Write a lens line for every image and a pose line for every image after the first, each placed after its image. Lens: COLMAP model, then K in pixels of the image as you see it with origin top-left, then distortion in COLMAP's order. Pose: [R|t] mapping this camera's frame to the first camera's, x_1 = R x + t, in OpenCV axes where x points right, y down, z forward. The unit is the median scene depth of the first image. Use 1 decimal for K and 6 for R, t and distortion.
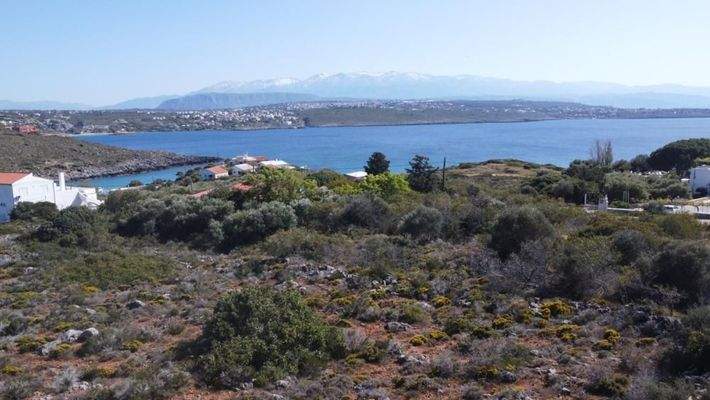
lens RADIAL K [[534.0, 0, 358.3], [0, 534.0, 202.5], [0, 0, 1]] dist [0.002333, -0.002080]
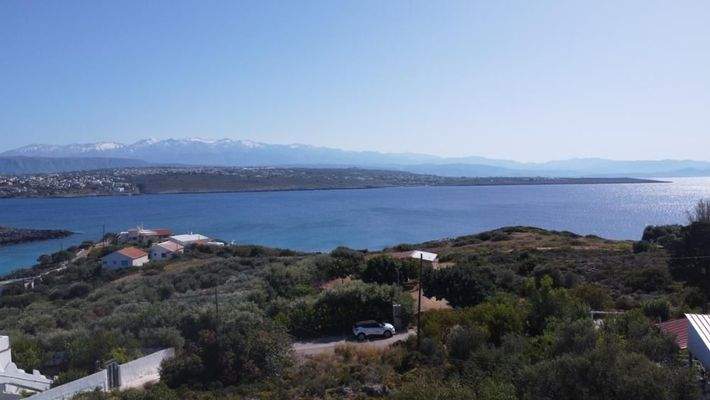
lens RADIAL K [[534.0, 0, 358.3], [0, 534.0, 201.8], [0, 0, 1]] dist [0.002333, -0.002080]
pose [[0.953500, -0.006654, 0.301319, -0.439764], [0.044477, 0.991917, -0.118838, -0.073383], [-0.298092, 0.126713, 0.946089, 0.677932]]
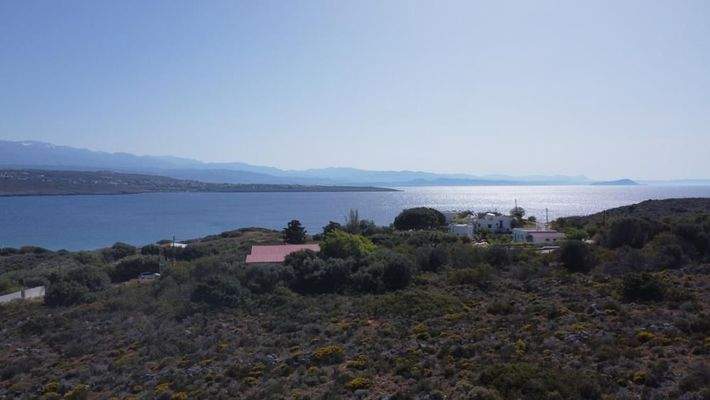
lens RADIAL K [[534.0, 0, 359.2], [0, 534.0, 204.1], [0, 0, 1]] dist [0.002333, -0.002080]
pose [[0.736164, -0.003646, 0.676794, -0.708792], [0.092544, 0.991135, -0.095323, -0.004729], [-0.670447, 0.132806, 0.729975, 0.042743]]
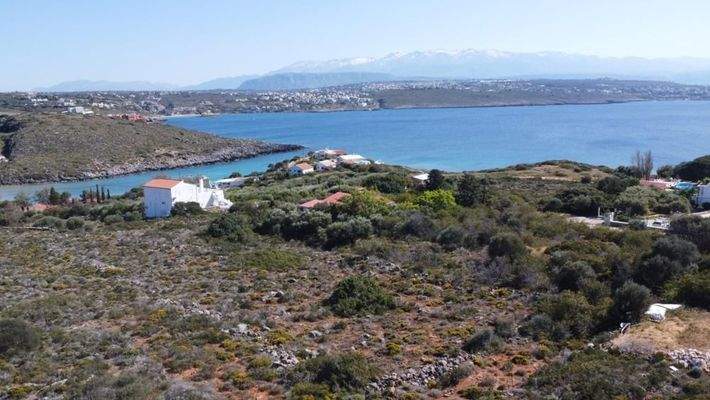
lens RADIAL K [[534.0, 0, 358.7], [0, 534.0, 201.6], [0, 0, 1]] dist [0.002333, -0.002080]
pose [[0.990622, 0.025536, -0.134225, 0.030283], [-0.020581, 0.999059, 0.038178, -0.066096], [0.135074, -0.035058, 0.990215, -0.332011]]
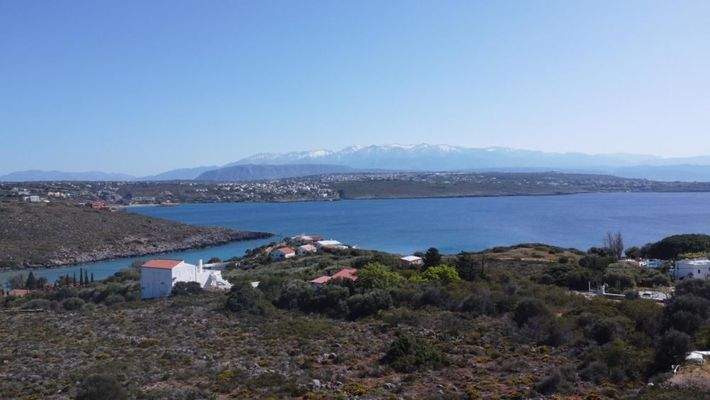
lens RADIAL K [[534.0, 0, 358.1], [0, 534.0, 202.1], [0, 0, 1]] dist [0.002333, -0.002080]
pose [[0.998224, 0.005157, -0.059349, -0.078687], [-0.012883, 0.991358, -0.130550, -0.031595], [0.058163, 0.131083, 0.989664, -0.395443]]
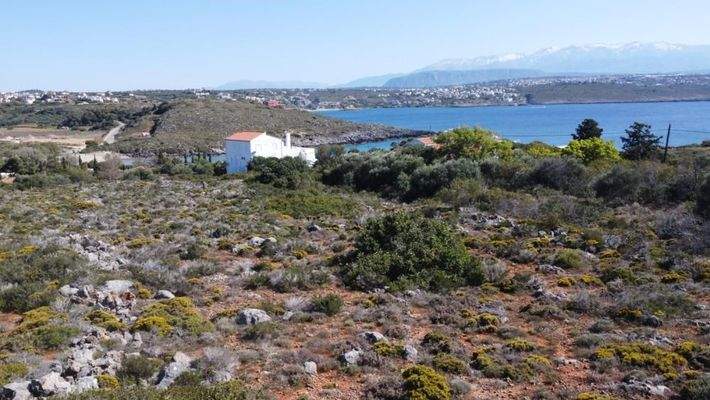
lens RADIAL K [[534.0, 0, 359.8], [0, 534.0, 201.8], [0, 0, 1]] dist [0.002333, -0.002080]
pose [[0.921834, 0.073686, -0.380515, 0.035538], [-0.058489, 0.996966, 0.051366, 0.025618], [0.383146, -0.025095, 0.923347, -0.001553]]
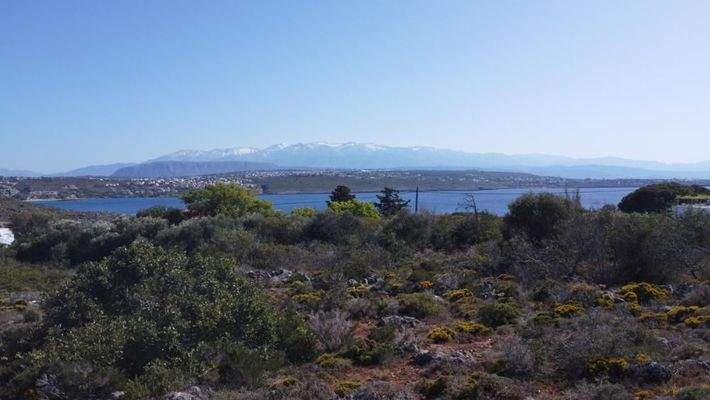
lens RADIAL K [[534.0, 0, 357.6], [0, 534.0, 201.0], [0, 0, 1]] dist [0.002333, -0.002080]
pose [[0.997077, 0.003649, 0.076322, -0.006012], [0.006374, 0.991405, -0.130673, 0.053964], [-0.076142, 0.130778, 0.988483, 0.119823]]
